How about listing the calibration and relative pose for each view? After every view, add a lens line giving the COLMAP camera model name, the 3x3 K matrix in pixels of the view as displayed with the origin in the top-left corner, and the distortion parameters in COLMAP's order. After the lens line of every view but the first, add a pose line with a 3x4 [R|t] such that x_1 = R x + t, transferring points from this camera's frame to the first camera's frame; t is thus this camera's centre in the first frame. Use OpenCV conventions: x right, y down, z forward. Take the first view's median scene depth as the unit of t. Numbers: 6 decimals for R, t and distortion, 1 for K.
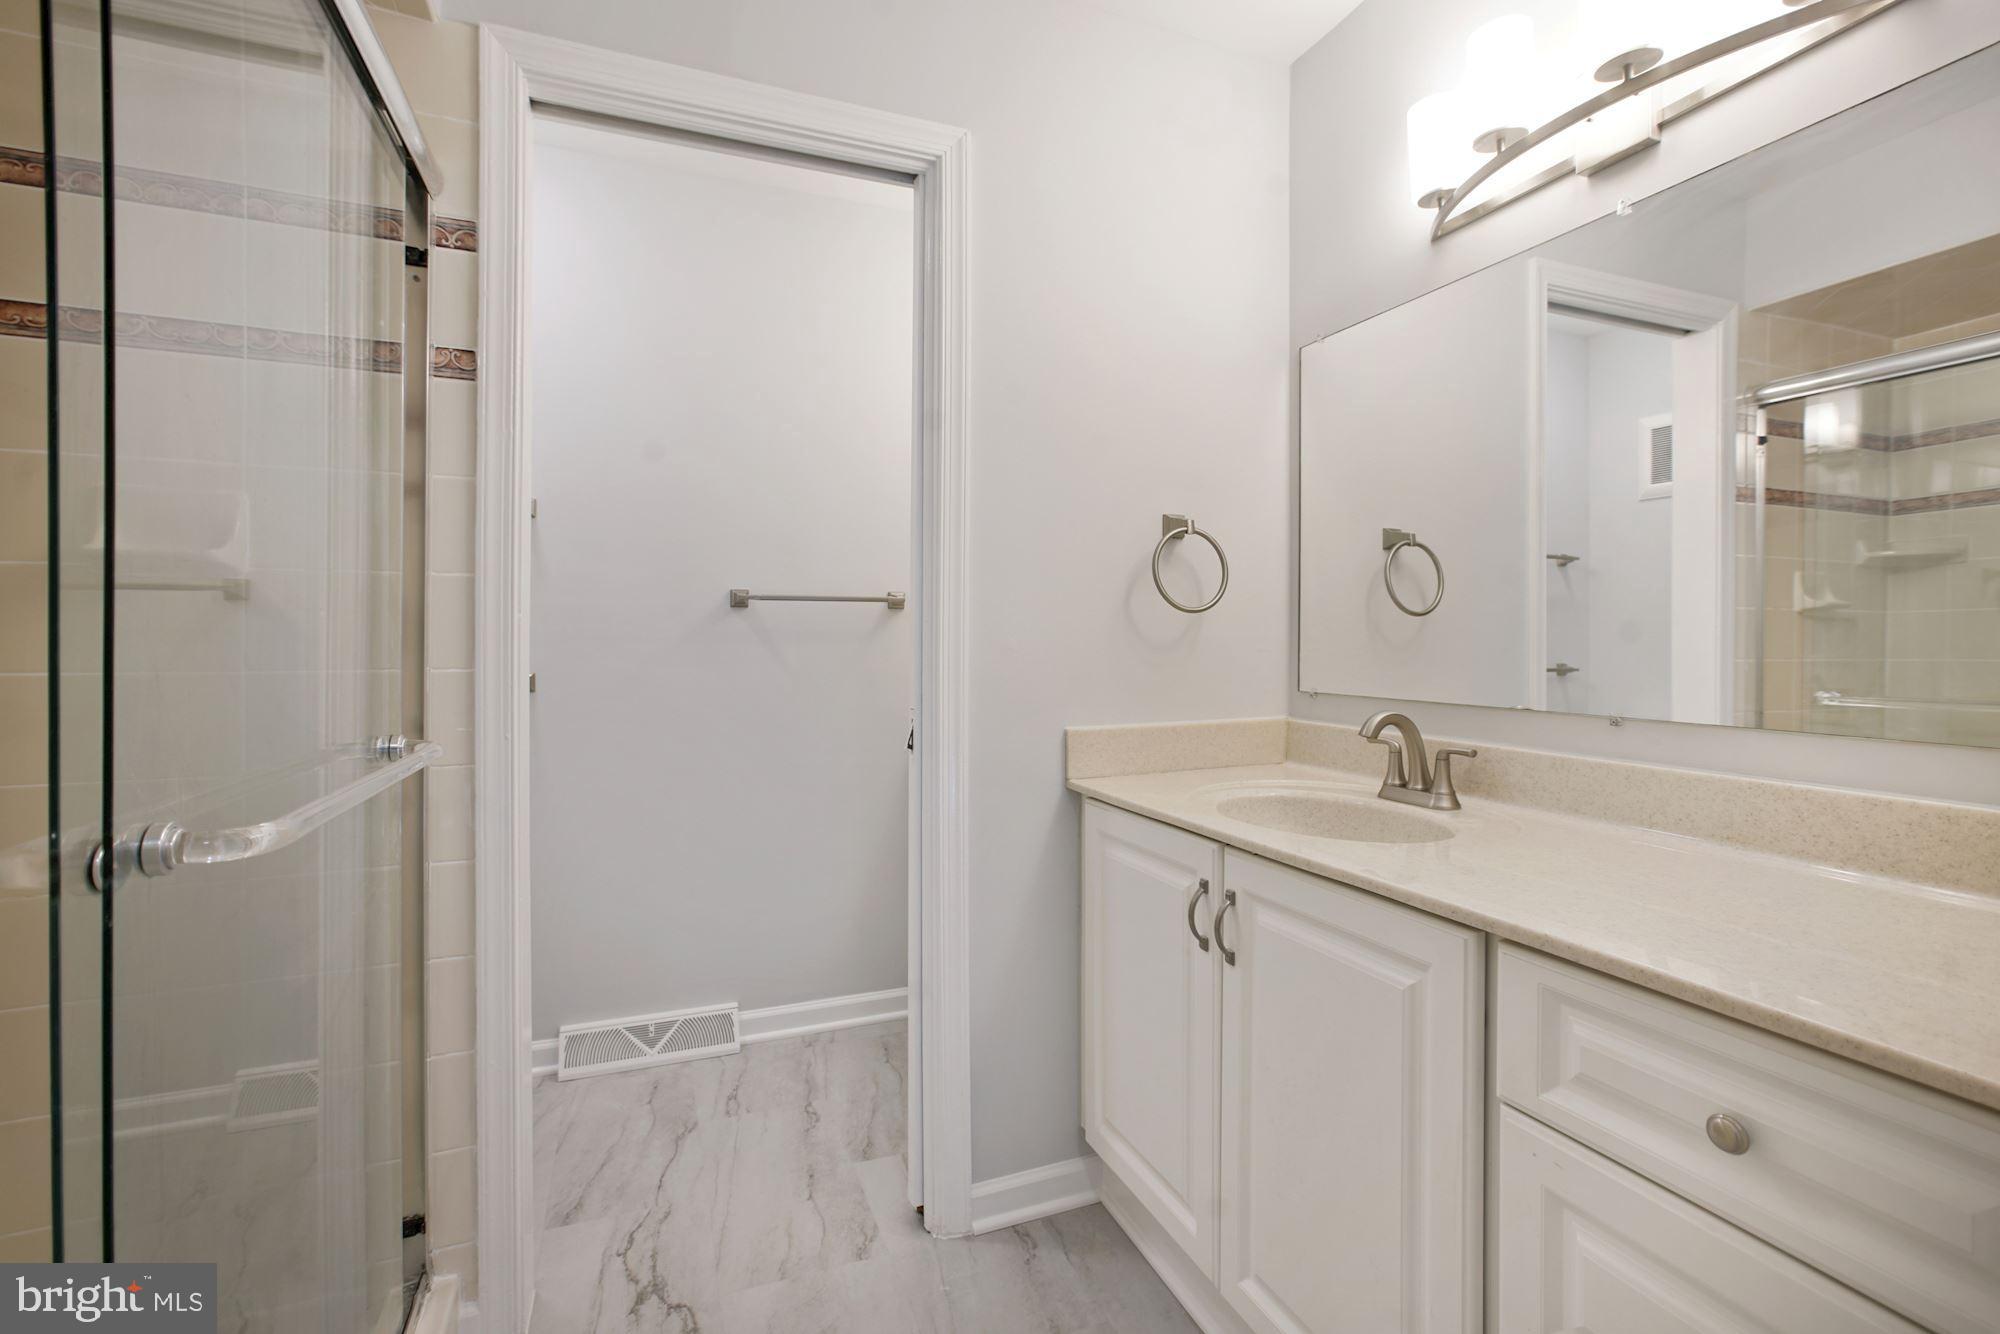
lens RADIAL K [[917.1, 0, 983.6], [0, 917.1, 651.9], [0, 0, 1]] dist [-0.028181, 0.000878]
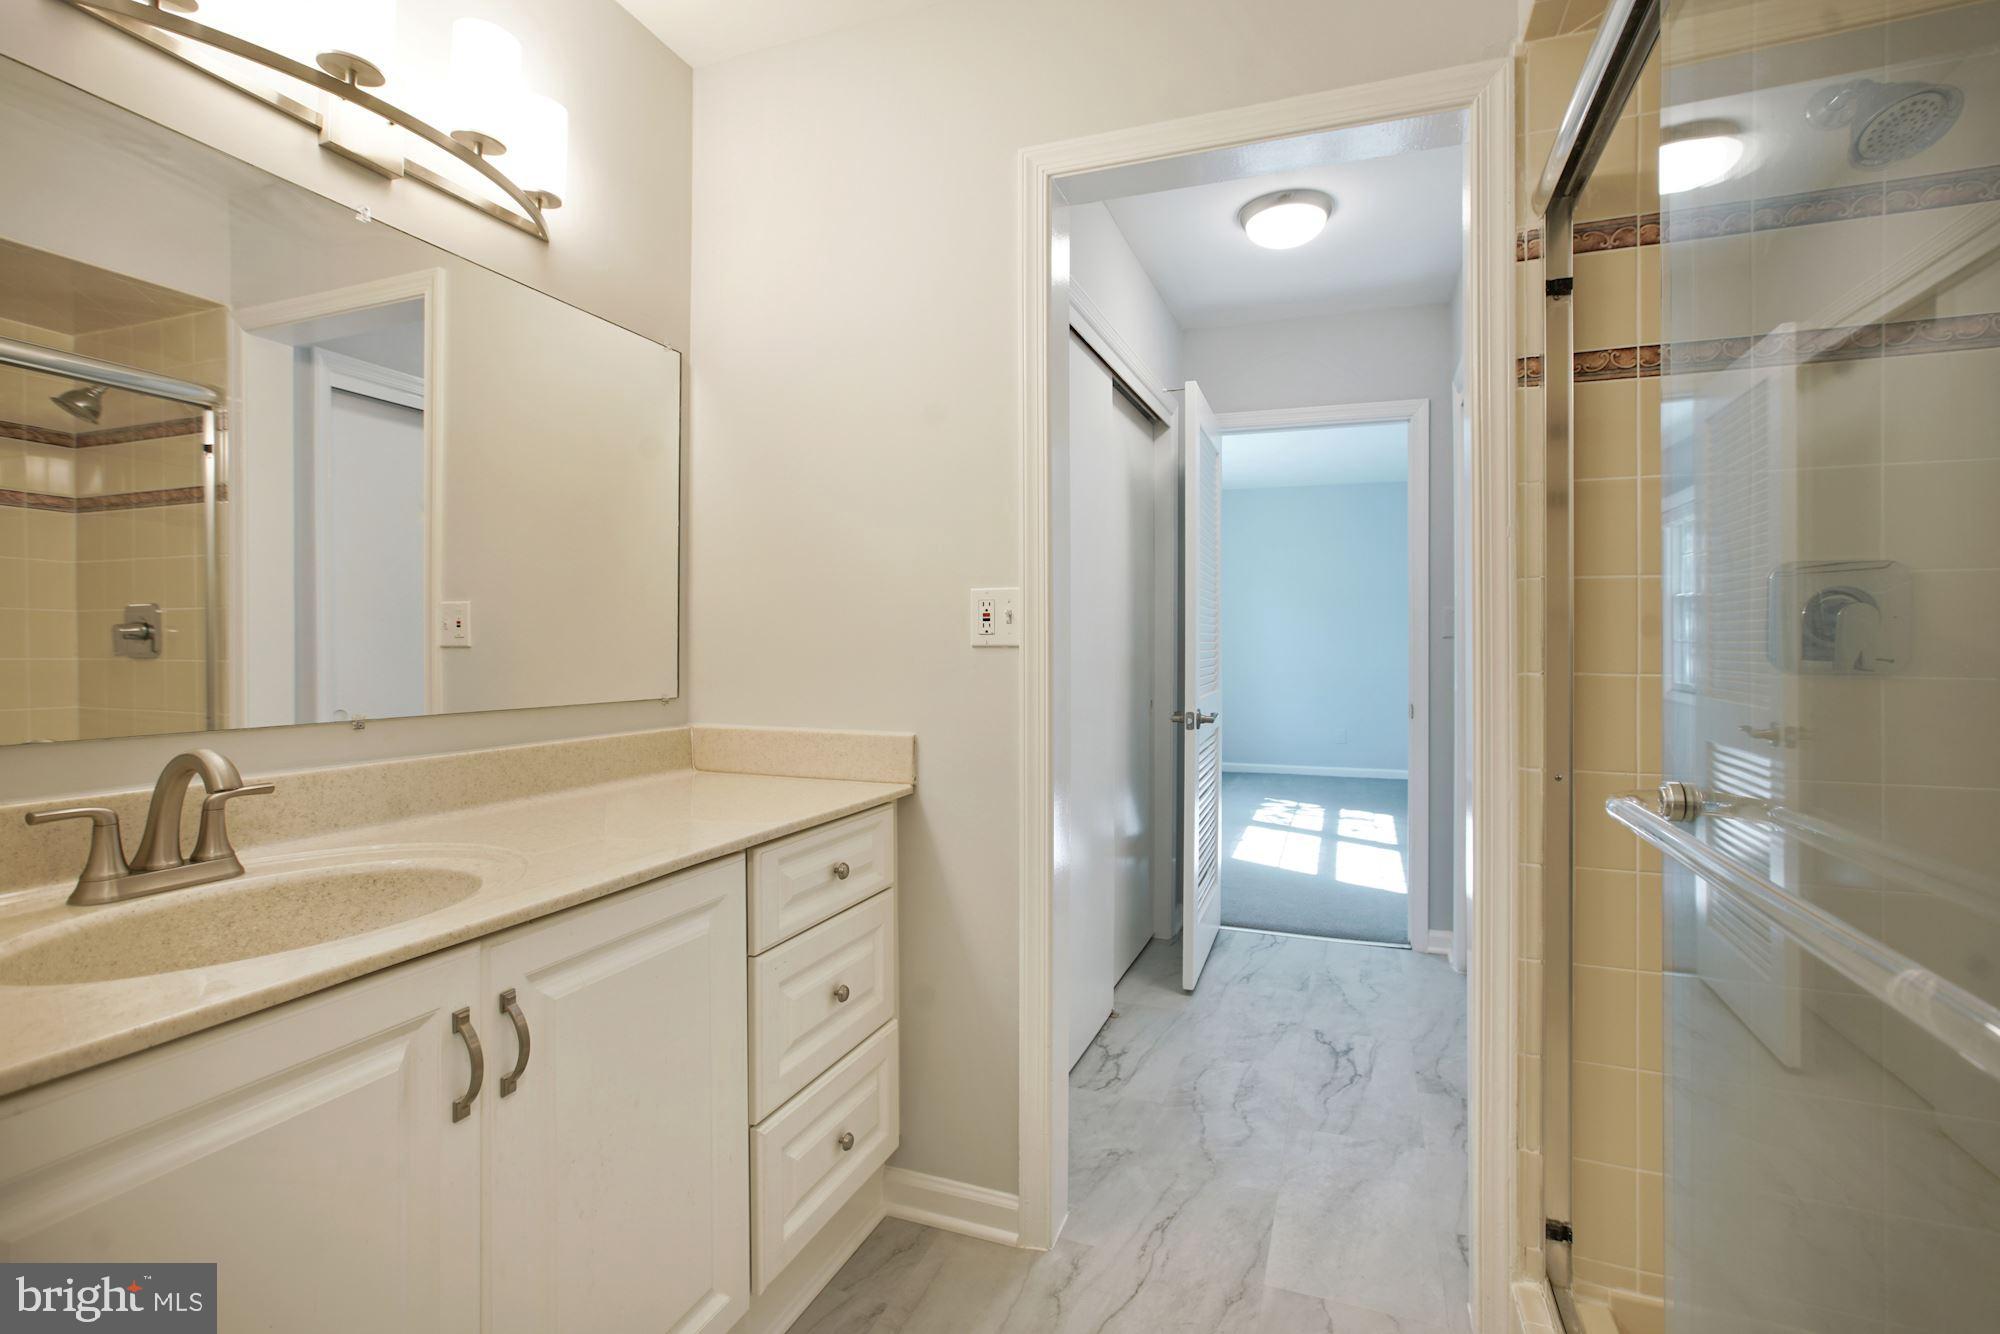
lens RADIAL K [[917.1, 0, 983.2], [0, 917.1, 655.4], [0, 0, 1]] dist [-0.028181, 0.000878]
pose [[-0.738187, -0.009243, 0.674533, -0.424446], [0.009907, 0.999650, 0.024540, -0.015191], [-0.674523, 0.024798, -0.737837, 1.121114]]
